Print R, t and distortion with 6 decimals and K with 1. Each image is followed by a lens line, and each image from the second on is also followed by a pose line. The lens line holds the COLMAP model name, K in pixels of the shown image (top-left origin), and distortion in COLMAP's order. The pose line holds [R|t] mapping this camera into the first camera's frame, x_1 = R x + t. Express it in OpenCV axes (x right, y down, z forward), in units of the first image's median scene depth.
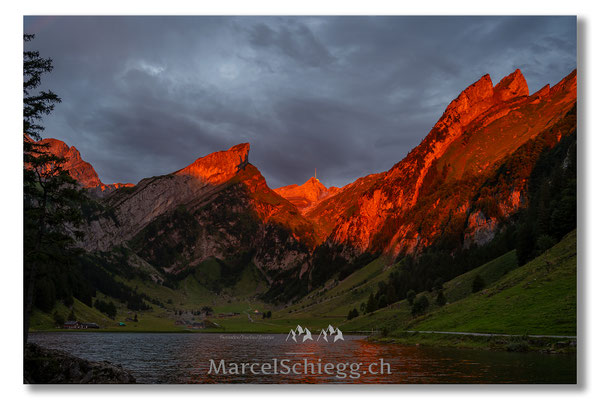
lens RADIAL K [[566.3, 0, 300.6], [0, 566.3, 200.7], [0, 0, 1]] dist [0.001726, 0.001979]
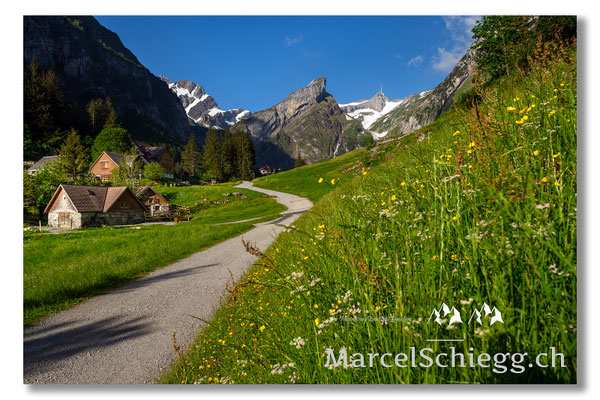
lens RADIAL K [[449.5, 0, 266.8], [0, 449.5, 211.6], [0, 0, 1]] dist [-0.003302, 0.000500]
pose [[0.972313, -0.015450, -0.233169, 0.029412], [0.066123, 0.975223, 0.211111, -0.038758], [0.224130, -0.220683, 0.949244, -0.205674]]
